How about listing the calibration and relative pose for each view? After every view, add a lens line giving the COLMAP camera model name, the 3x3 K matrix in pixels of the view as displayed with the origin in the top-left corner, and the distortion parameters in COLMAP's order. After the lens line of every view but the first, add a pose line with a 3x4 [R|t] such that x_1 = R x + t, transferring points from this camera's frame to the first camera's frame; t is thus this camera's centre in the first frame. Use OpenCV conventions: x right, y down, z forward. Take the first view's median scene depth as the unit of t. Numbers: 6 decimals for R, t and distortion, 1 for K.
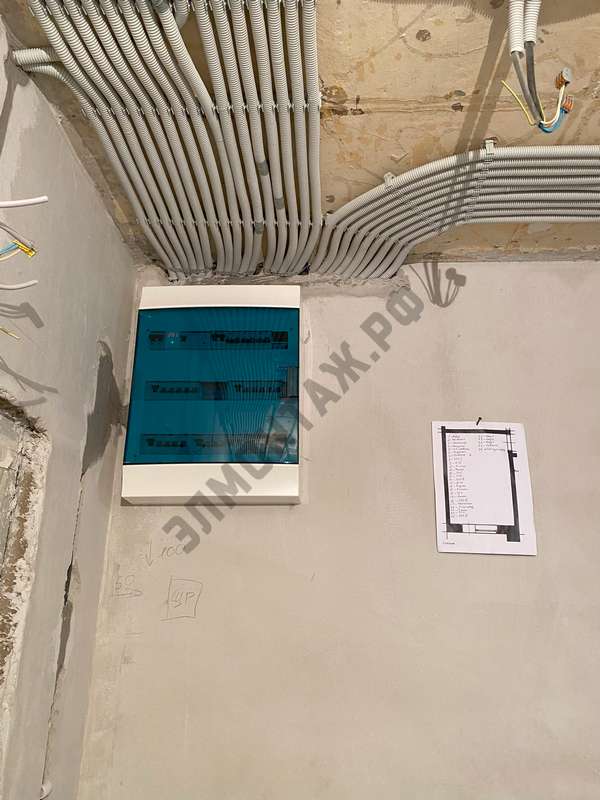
lens RADIAL K [[613.9, 0, 301.5], [0, 613.9, 398.4], [0, 0, 1]] dist [-0.002314, -0.022453]
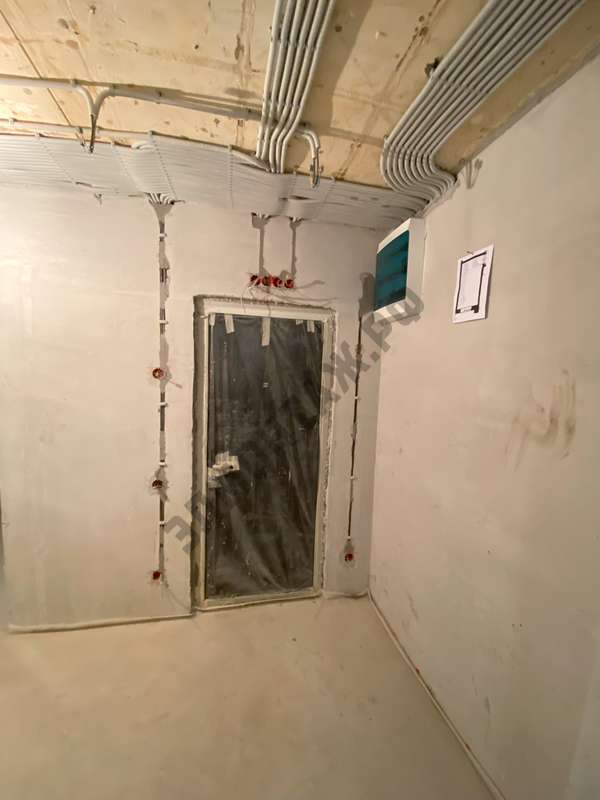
lens RADIAL K [[323.9, 0, 307.3], [0, 323.9, 400.5], [0, 0, 1]] dist [-0.000759, -0.000796]
pose [[0.285996, 0.076794, -0.955149, 1.169319], [0.290964, 0.942760, 0.162921, 0.161826], [0.912988, -0.324508, 0.247281, 0.129161]]
